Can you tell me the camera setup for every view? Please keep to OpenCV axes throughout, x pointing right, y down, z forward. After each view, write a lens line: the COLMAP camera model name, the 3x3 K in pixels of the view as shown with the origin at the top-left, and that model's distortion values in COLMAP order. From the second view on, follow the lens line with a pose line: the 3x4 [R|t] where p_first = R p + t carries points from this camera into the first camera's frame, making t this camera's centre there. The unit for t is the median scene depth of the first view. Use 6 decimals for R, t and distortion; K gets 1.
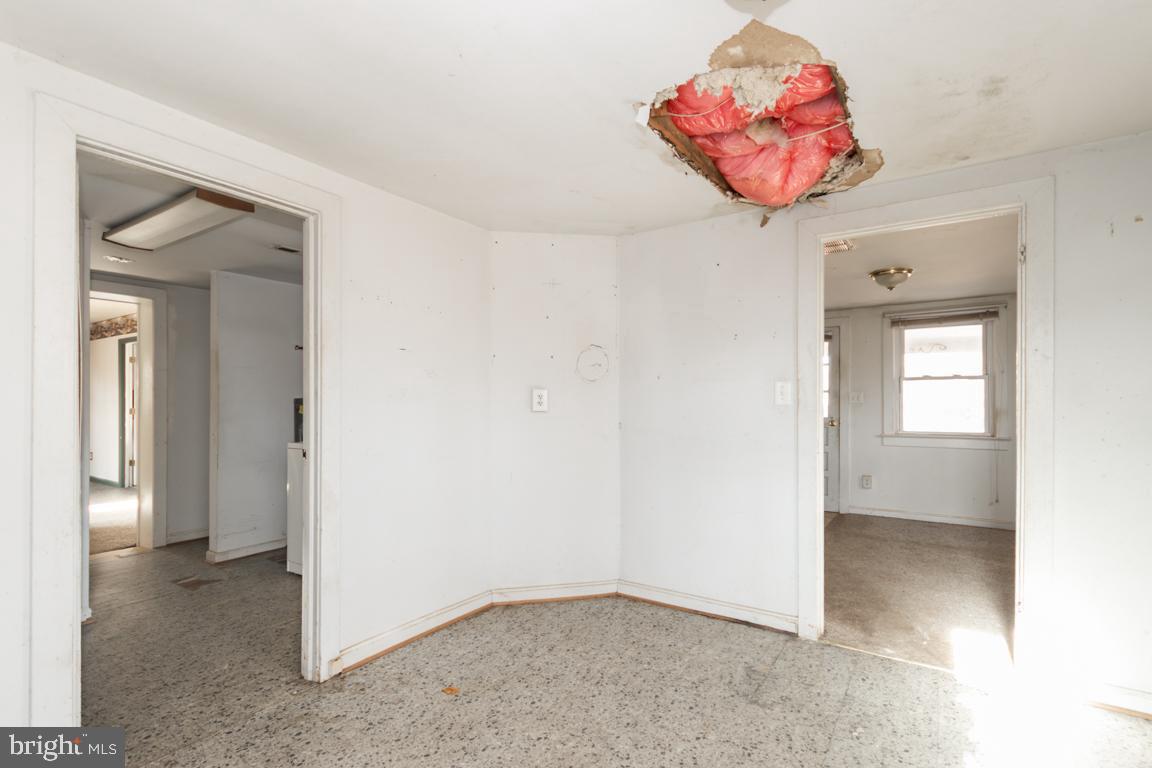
lens RADIAL K [[541.5, 0, 573.0], [0, 541.5, 402.0], [0, 0, 1]] dist [0.019328, -0.004158]
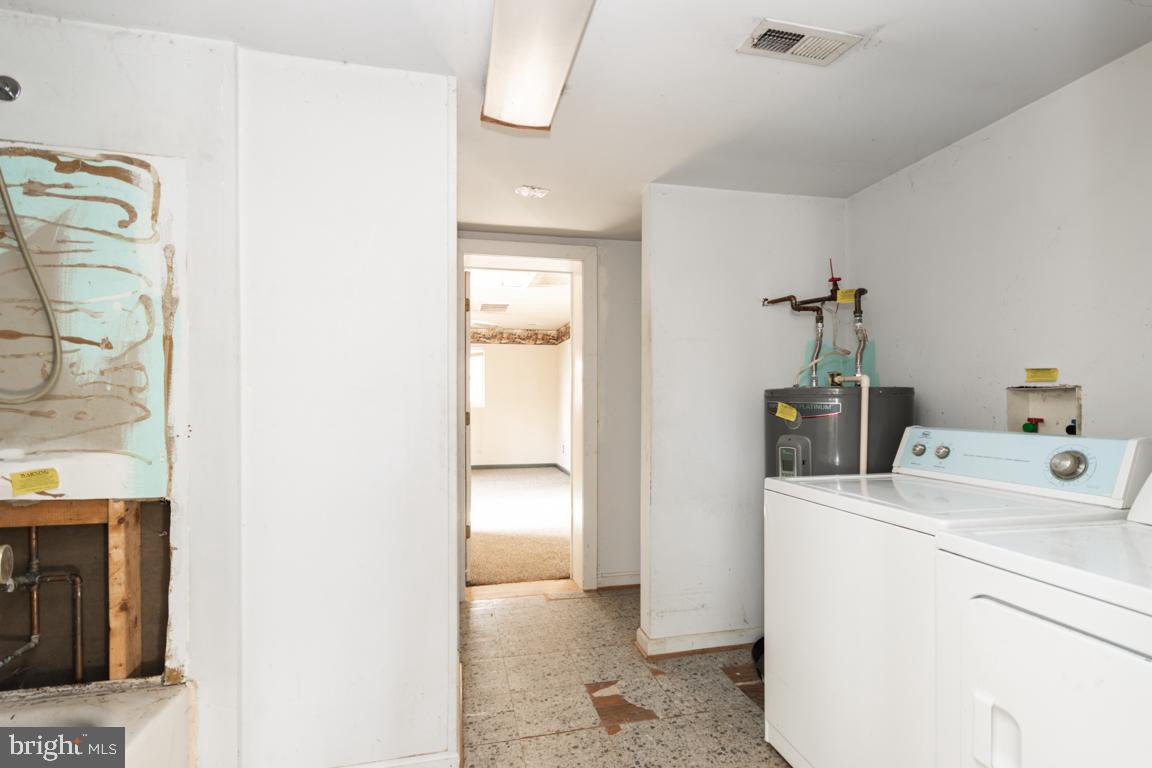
lens RADIAL K [[541.5, 0, 577.0], [0, 541.5, 393.7], [0, 0, 1]] dist [0.019328, -0.004158]
pose [[0.740560, -0.004532, -0.671975, -0.290423], [-0.002333, 0.999954, -0.009315, 0.002222], [0.671986, 0.008467, 0.740515, 0.473834]]
